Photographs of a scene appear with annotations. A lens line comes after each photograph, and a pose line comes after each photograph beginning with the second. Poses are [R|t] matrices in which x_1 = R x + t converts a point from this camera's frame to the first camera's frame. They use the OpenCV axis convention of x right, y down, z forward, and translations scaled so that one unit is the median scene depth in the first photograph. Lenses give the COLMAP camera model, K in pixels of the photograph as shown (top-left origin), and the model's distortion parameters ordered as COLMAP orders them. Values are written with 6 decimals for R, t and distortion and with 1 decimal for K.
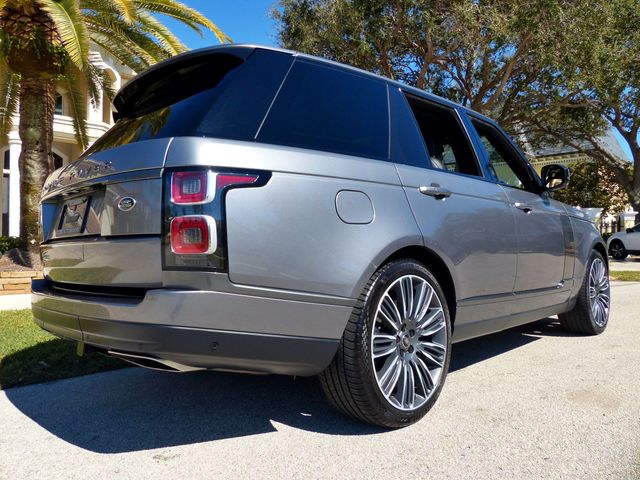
lens RADIAL K [[476.9, 0, 317.7], [0, 476.9, 242.9], [0, 0, 1]] dist [-0.007795, -0.001480]
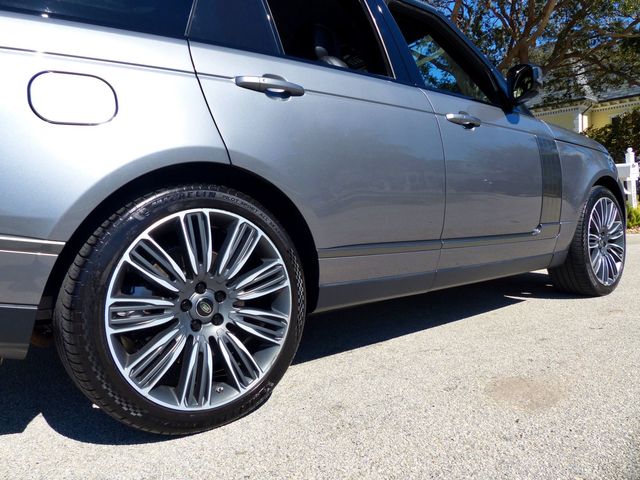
lens RADIAL K [[477.9, 0, 320.0], [0, 477.9, 240.0], [0, 0, 1]] dist [-0.061943, 0.053828]
pose [[0.992030, -0.020199, -0.124376, 0.103875], [0.028718, 0.997334, 0.067090, 0.017098], [0.122689, -0.070127, 0.989964, 0.088002]]
